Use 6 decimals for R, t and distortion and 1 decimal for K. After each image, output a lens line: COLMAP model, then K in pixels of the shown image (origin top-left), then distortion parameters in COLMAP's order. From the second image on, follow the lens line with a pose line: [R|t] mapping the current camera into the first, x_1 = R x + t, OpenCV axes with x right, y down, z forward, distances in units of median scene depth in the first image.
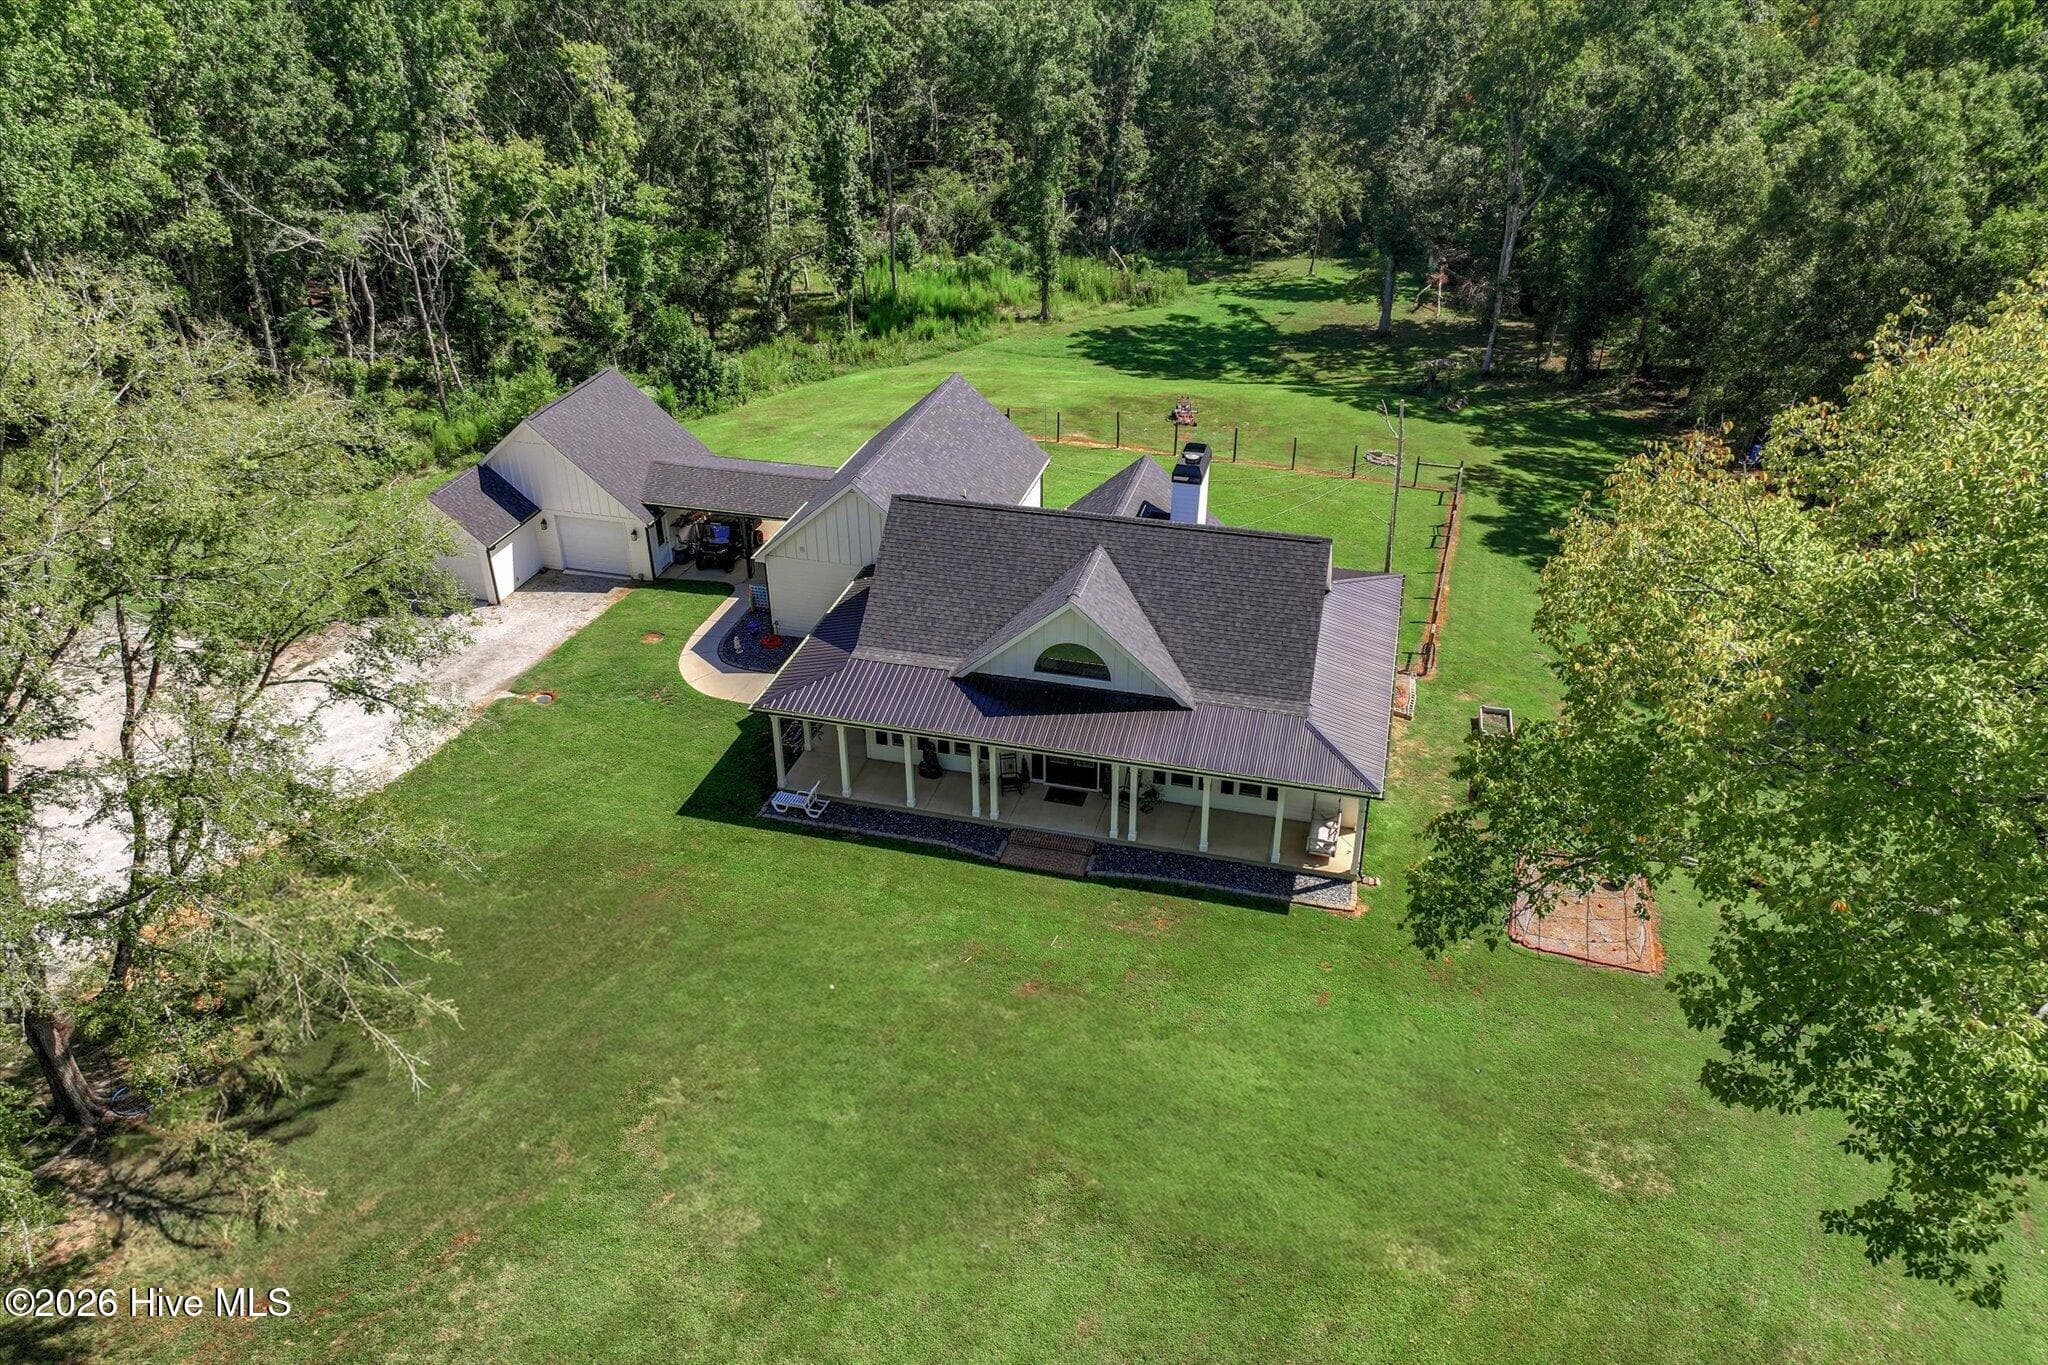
lens RADIAL K [[1436.7, 0, 1031.6], [0, 1436.7, 686.8], [0, 0, 1]] dist [0.001873, 0.003536]
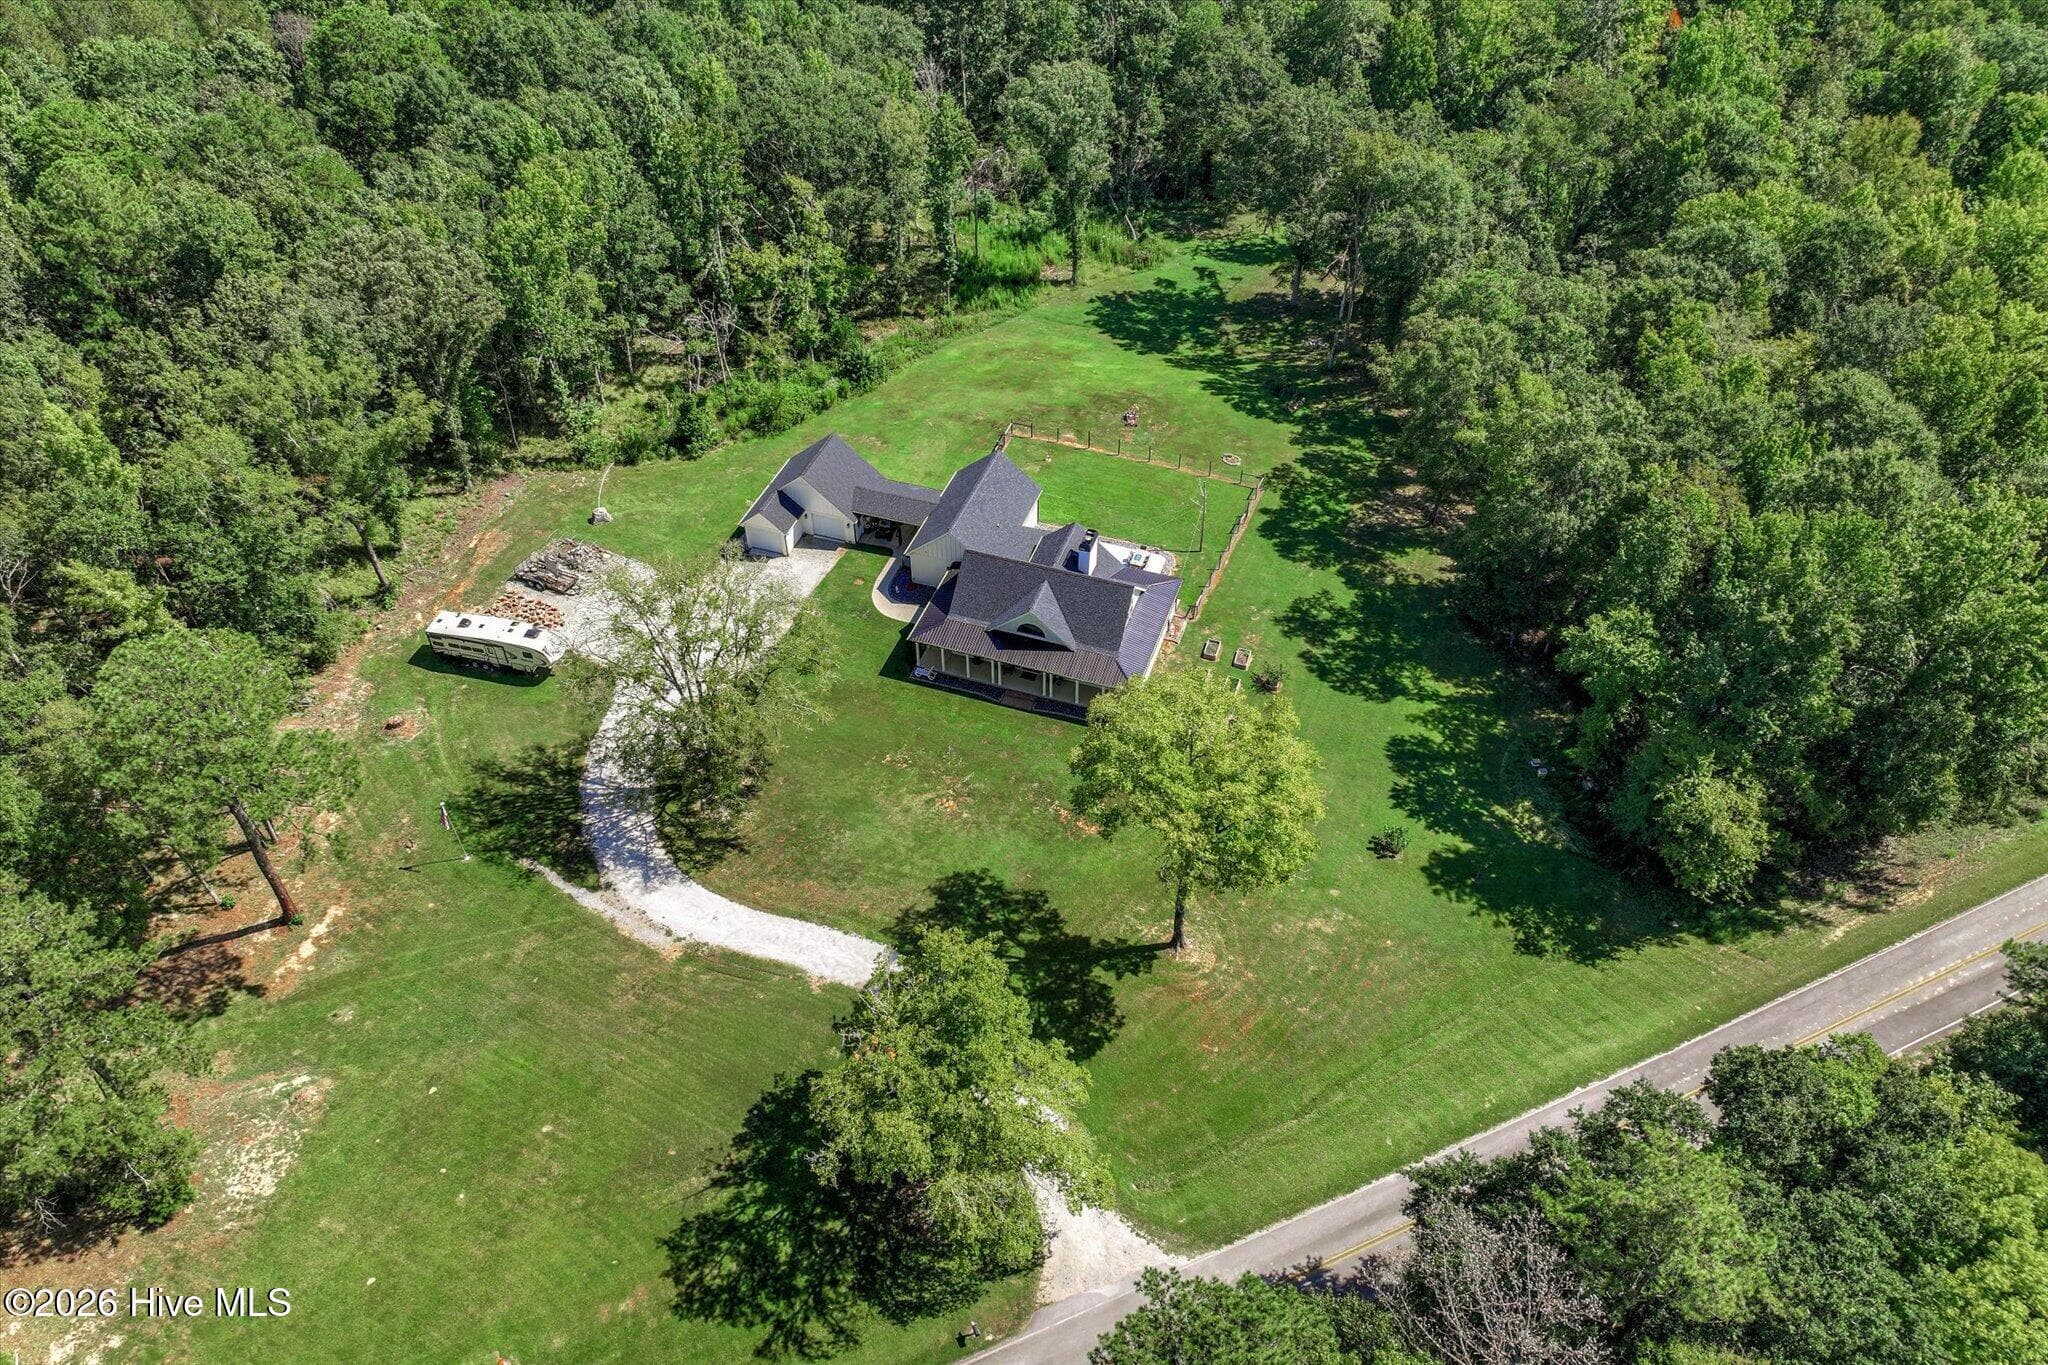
lens RADIAL K [[1436.7, 0, 1031.6], [0, 1436.7, 686.8], [0, 0, 1]] dist [0.001873, 0.003536]
pose [[0.997432, 0.053027, -0.048145, 0.115326], [-0.039875, 0.969523, 0.241735, -0.393119], [0.059496, -0.239195, 0.969147, -1.116641]]
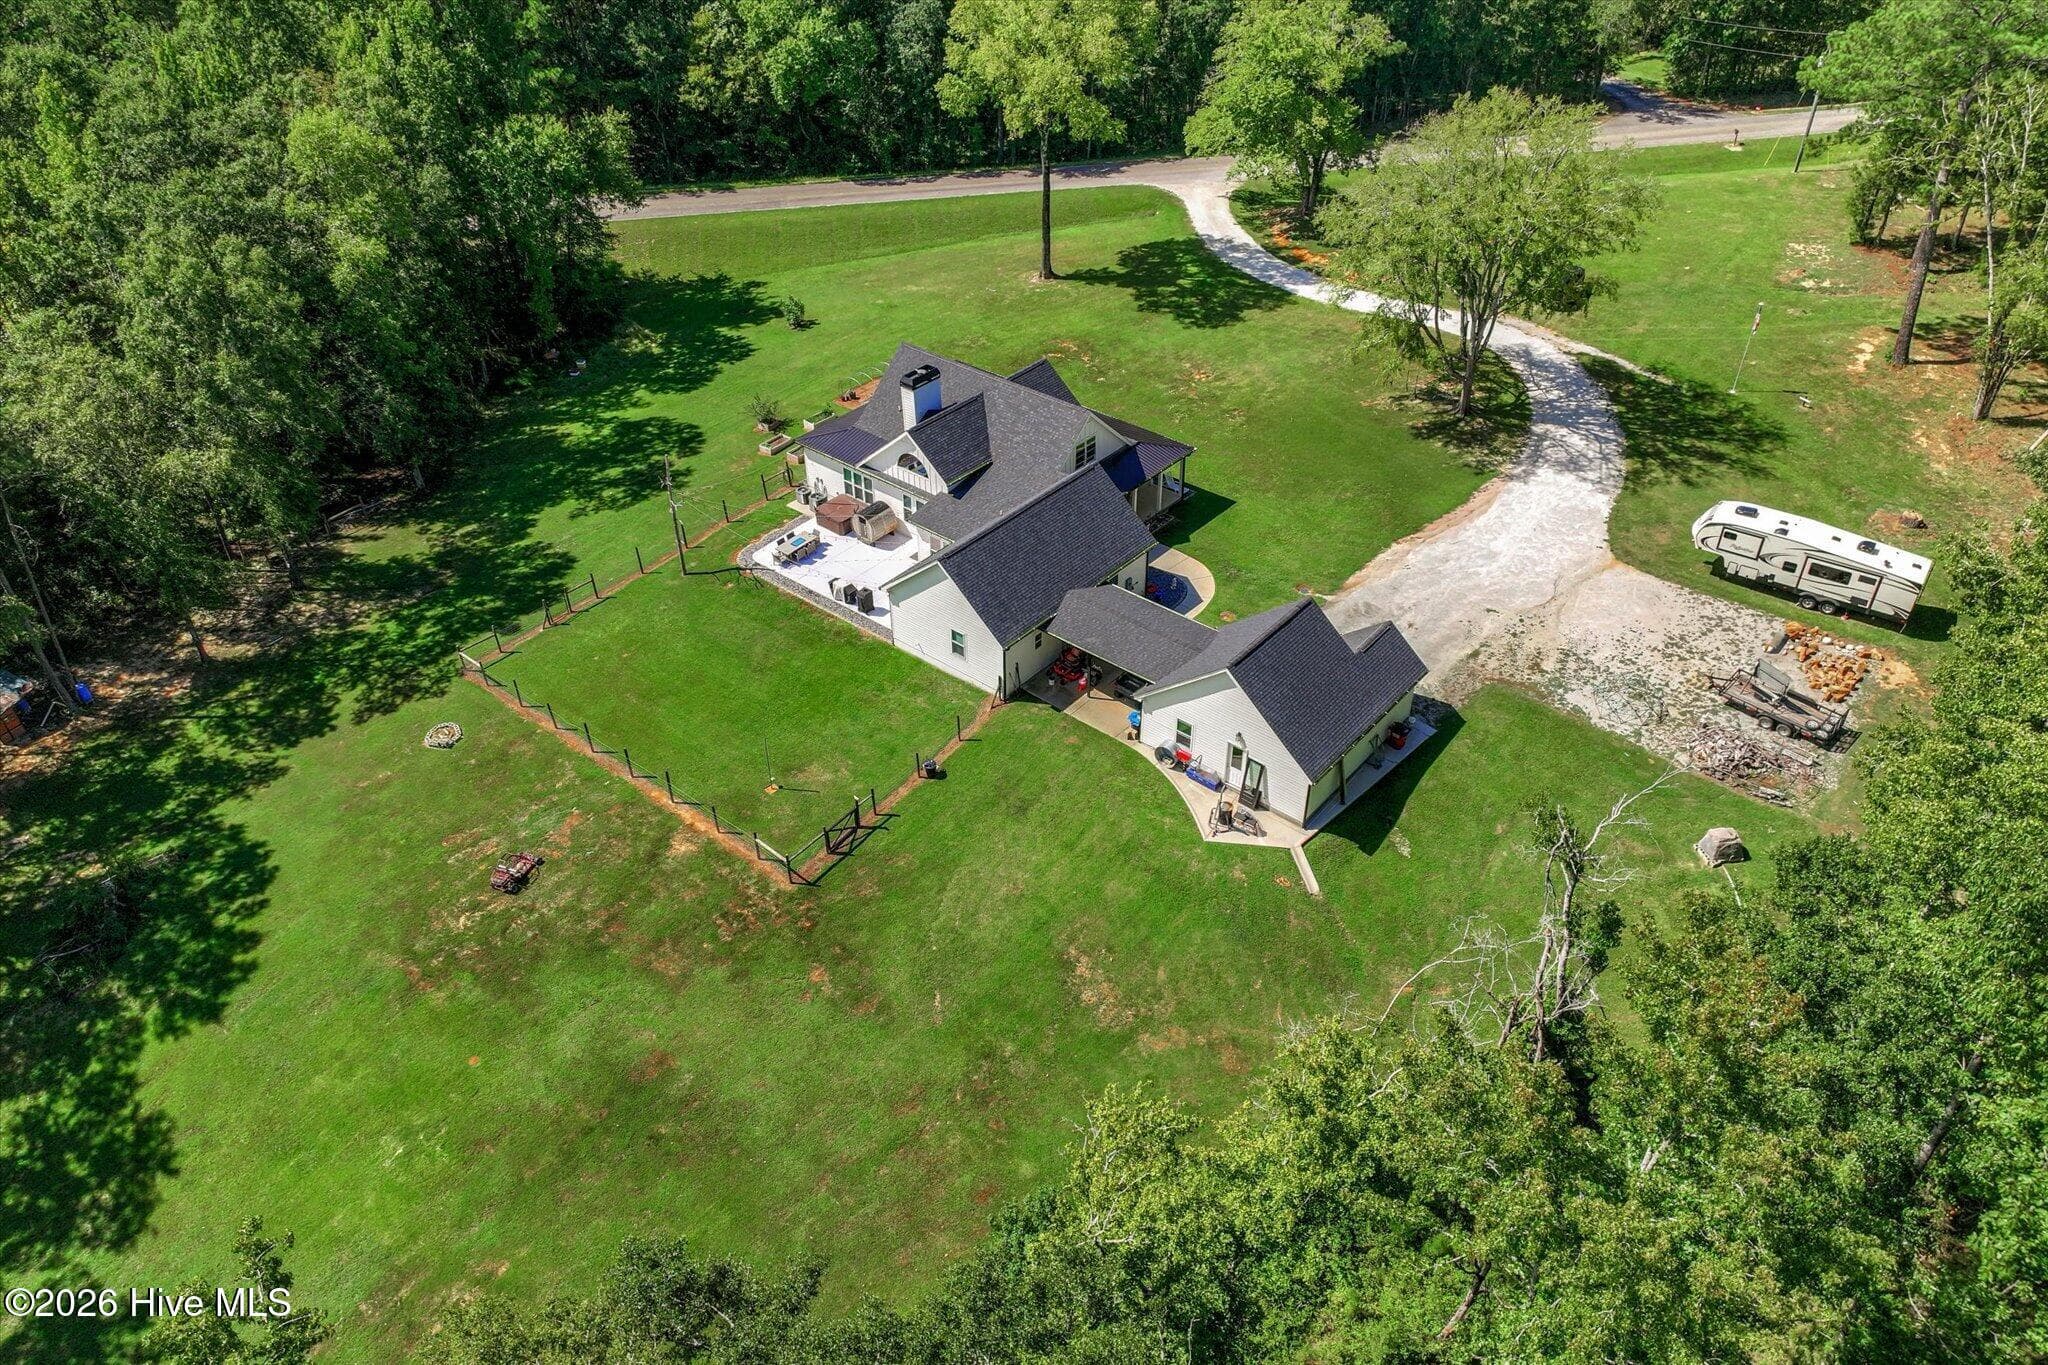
lens RADIAL K [[1436.7, 0, 1031.6], [0, 1436.7, 686.8], [0, 0, 1]] dist [0.001873, 0.003536]
pose [[-0.905599, -0.250135, 0.342525, -0.530846], [0.224839, 0.401650, 0.887764, -1.161577], [-0.359636, 0.880971, -0.307494, 1.409946]]
